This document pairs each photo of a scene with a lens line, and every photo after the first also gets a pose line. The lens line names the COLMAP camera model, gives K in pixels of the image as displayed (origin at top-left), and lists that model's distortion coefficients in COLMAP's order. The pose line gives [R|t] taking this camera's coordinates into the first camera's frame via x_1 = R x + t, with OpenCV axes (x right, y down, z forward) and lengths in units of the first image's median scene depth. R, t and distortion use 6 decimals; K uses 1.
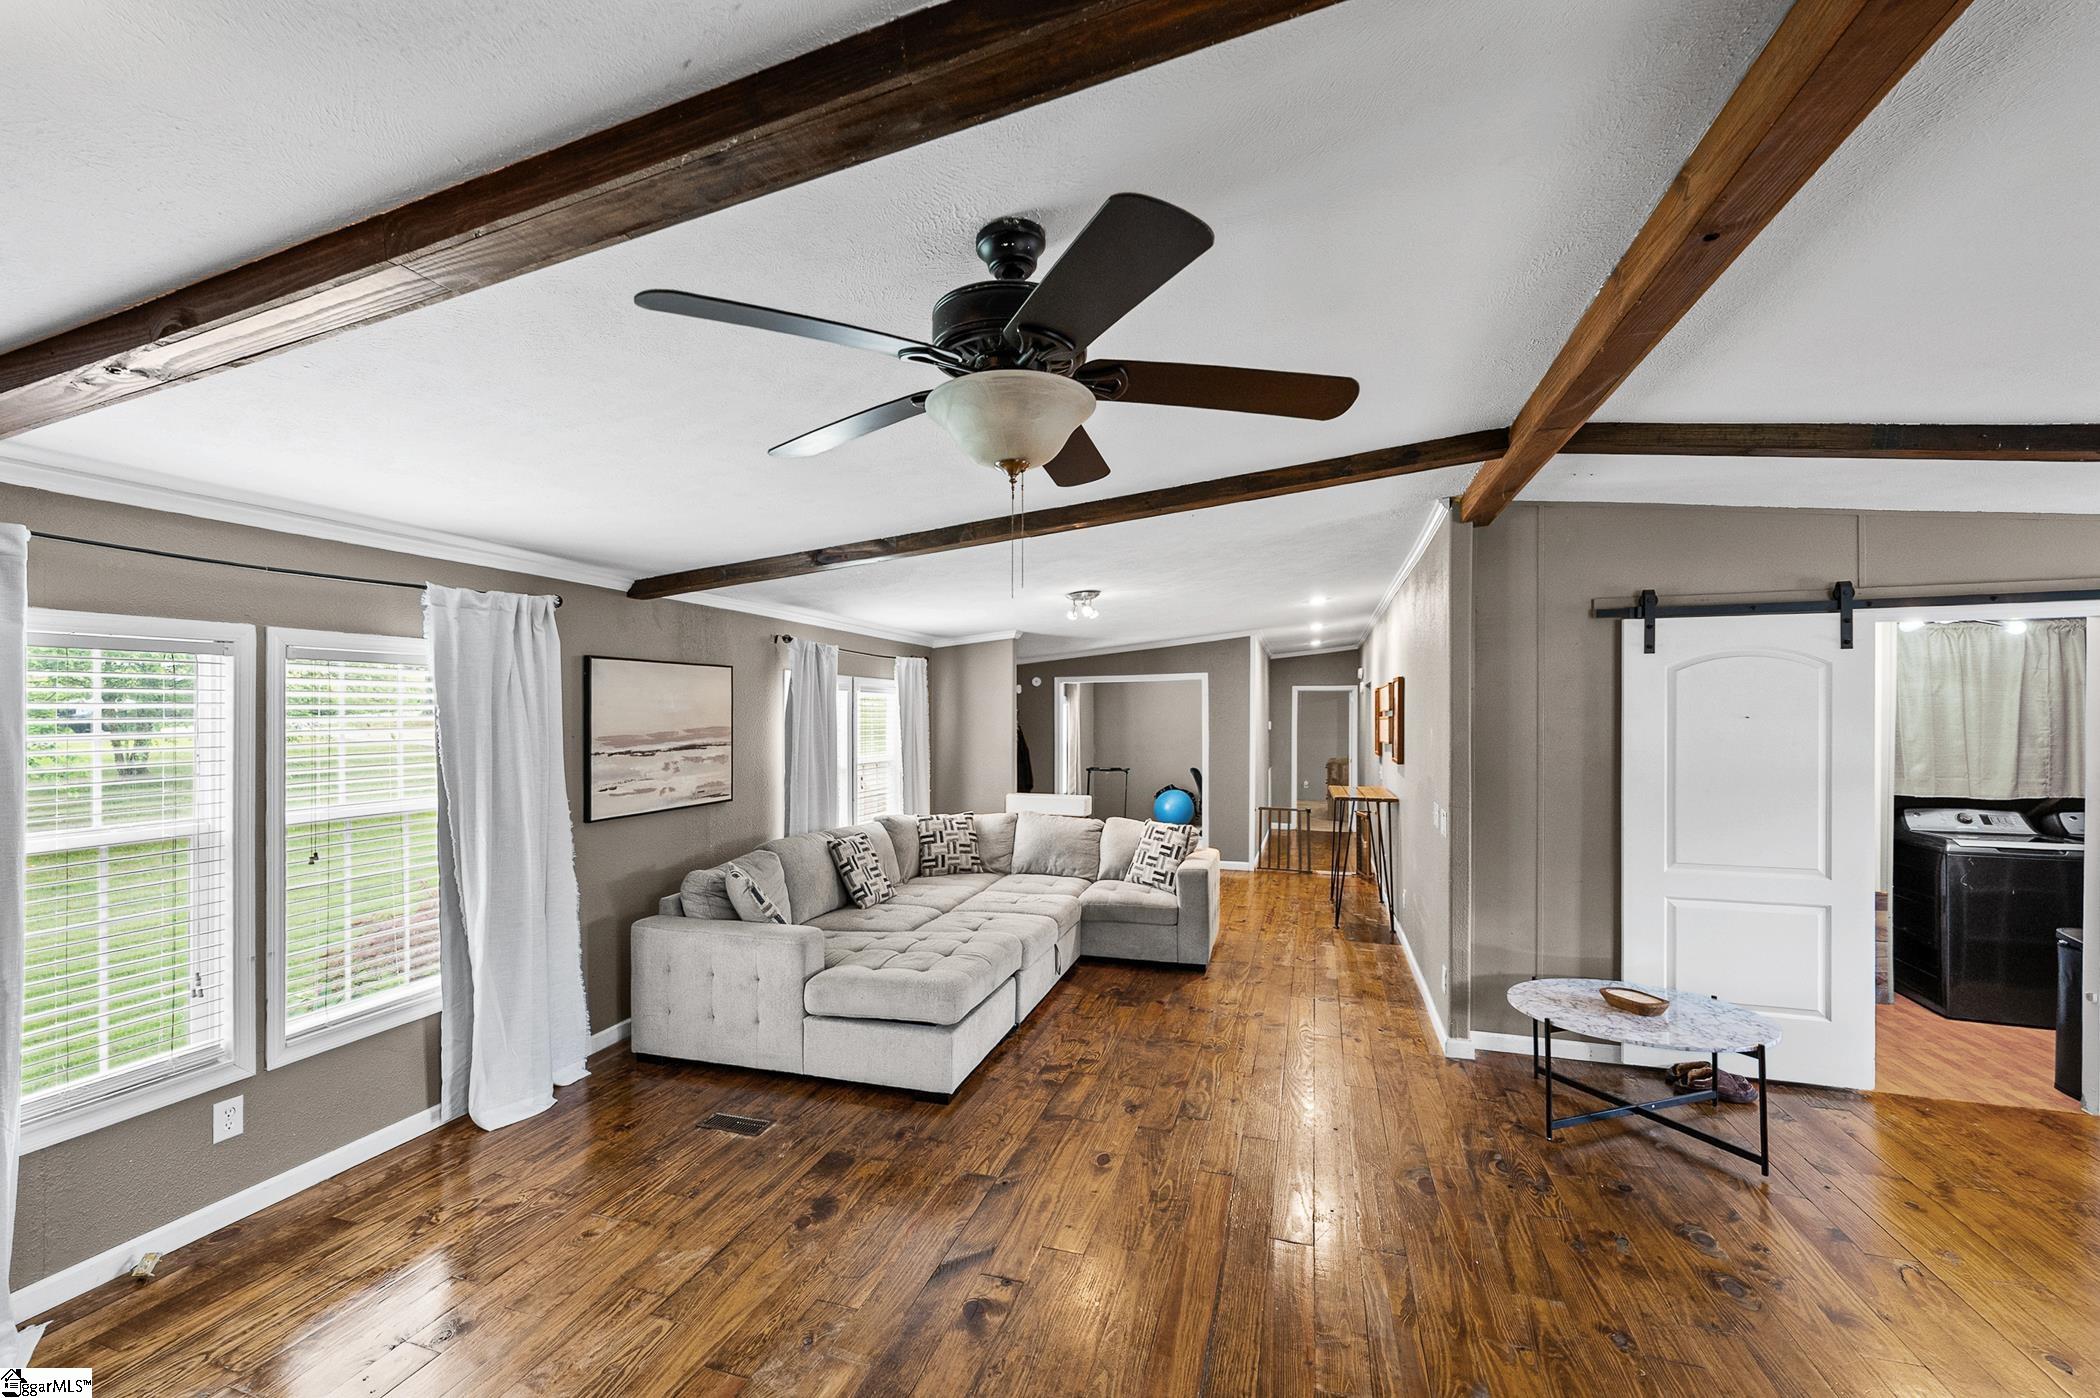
lens RADIAL K [[873.1, 0, 1048.6], [0, 873.1, 730.8], [0, 0, 1]] dist [-0.000493, 0.000032]
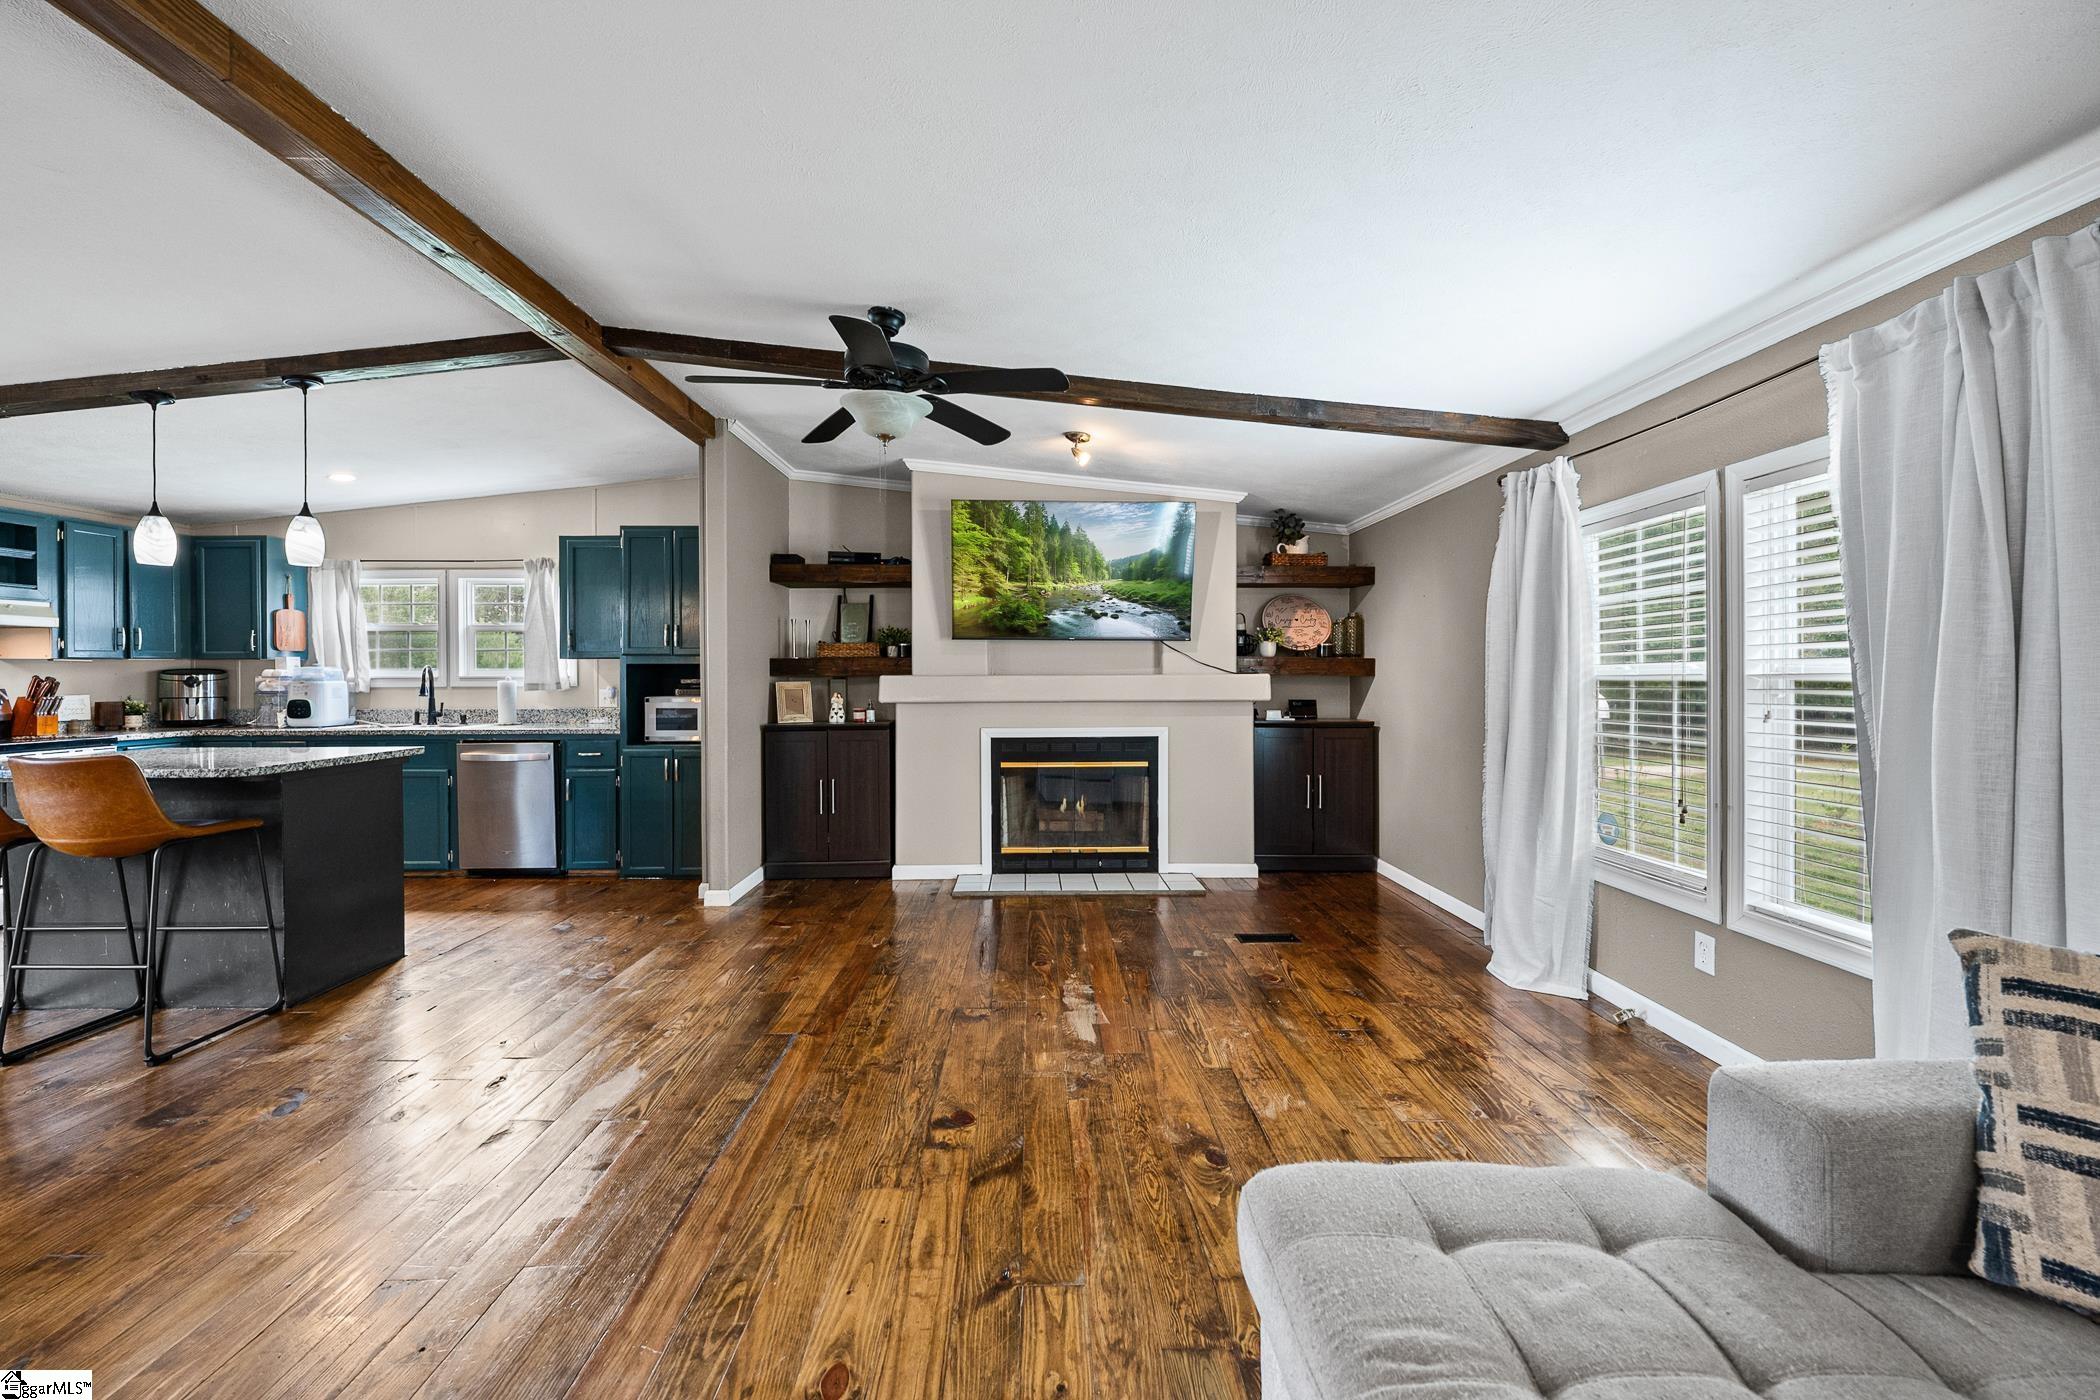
lens RADIAL K [[841.8, 0, 1039.8], [0, 841.8, 676.1], [0, 0, 1]] dist [-0.001254, 0.000045]
pose [[-0.955891, -0.001281, -0.293720, 0.068596], [-0.007386, 0.999779, 0.019676, 0.065434], [0.293629, 0.020977, -0.955689, 1.096742]]
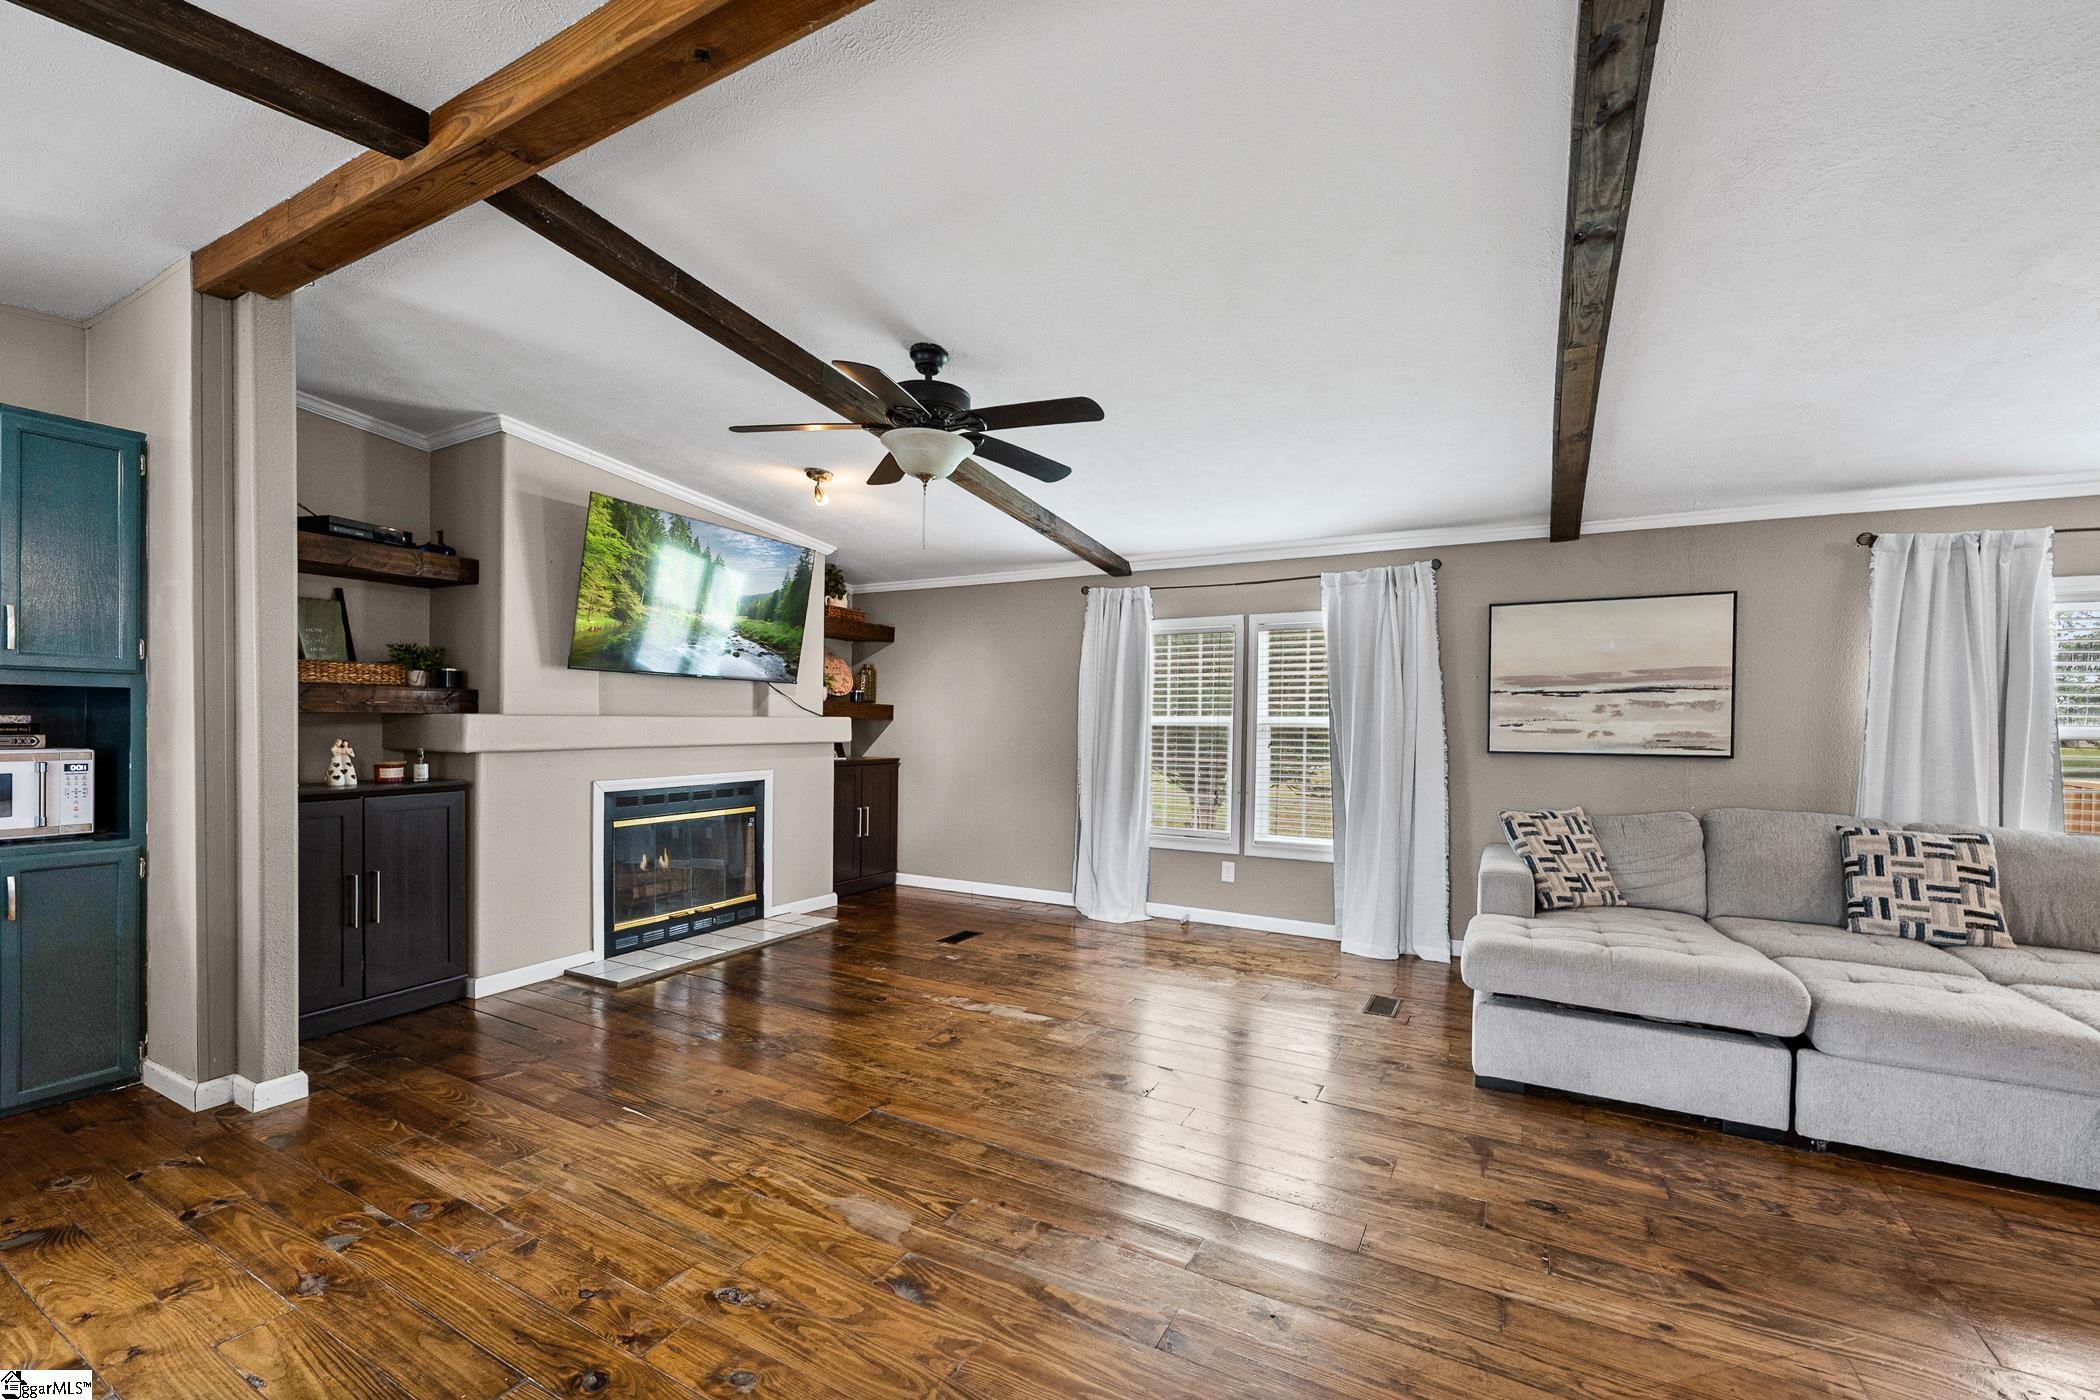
lens RADIAL K [[873.1, 0, 1048.6], [0, 873.1, 731.8], [0, 0, 1]] dist [-0.000493, 0.000032]
pose [[-0.211178, 0.006932, -0.977423, 0.663890], [-0.032450, 0.999374, 0.014098, 0.076155], [0.976909, 0.034694, -0.210821, 0.645014]]
